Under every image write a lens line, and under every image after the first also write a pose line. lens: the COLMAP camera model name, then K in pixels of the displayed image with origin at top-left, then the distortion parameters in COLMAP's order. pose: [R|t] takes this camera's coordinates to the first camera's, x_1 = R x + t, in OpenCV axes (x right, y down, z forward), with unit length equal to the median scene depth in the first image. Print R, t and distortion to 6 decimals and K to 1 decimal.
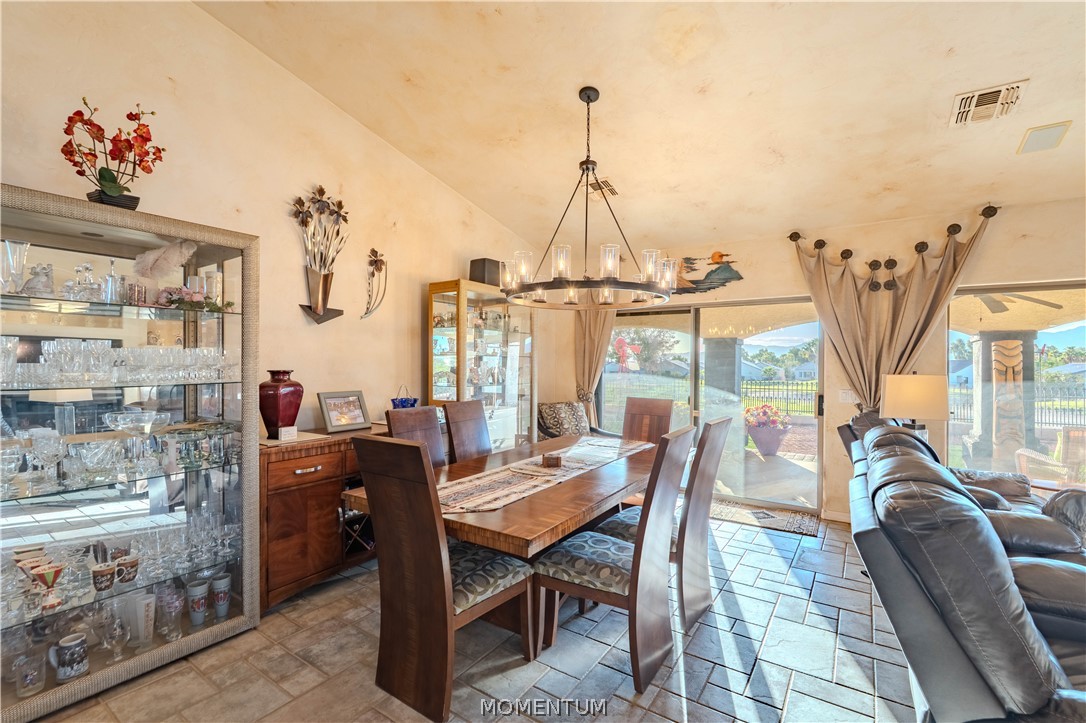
lens RADIAL K [[475.3, 0, 543.0], [0, 475.3, 361.5], [0, 0, 1]] dist [-0.003164, -0.000879]
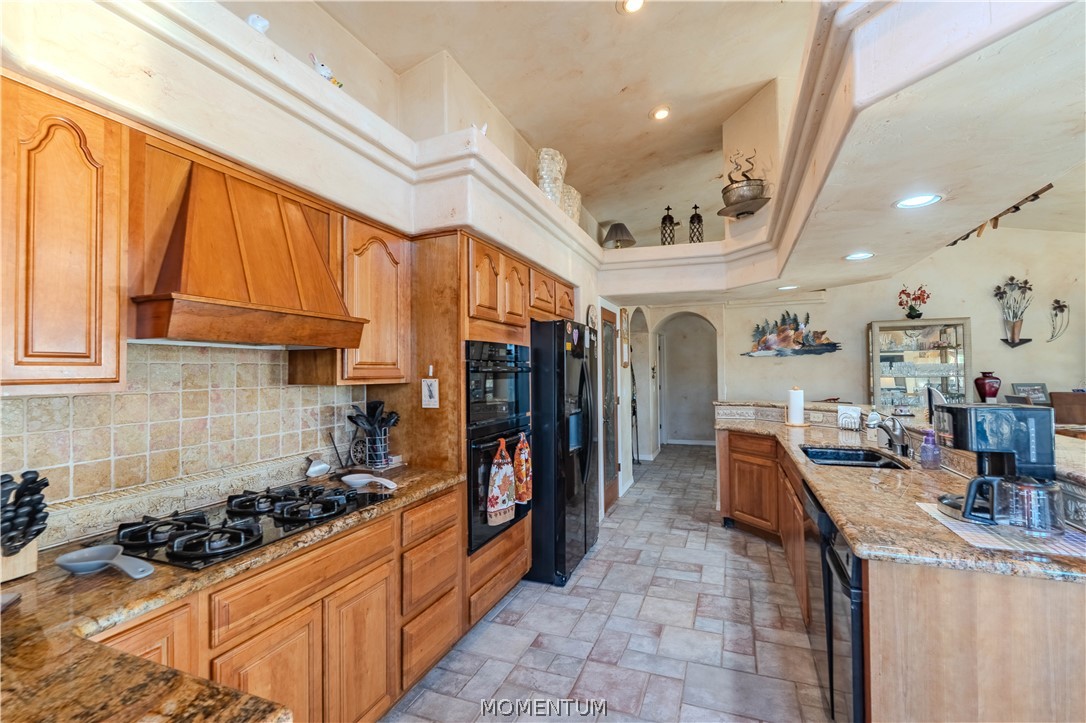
lens RADIAL K [[478.3, 0, 543.0], [0, 478.3, 361.5], [0, 0, 1]] dist [-0.000004, -0.000028]
pose [[0.216337, -0.032601, -0.975774, 0.960946], [0.013820, 0.999444, -0.030328, 0.007830], [0.976221, -0.006924, 0.216667, -1.224725]]
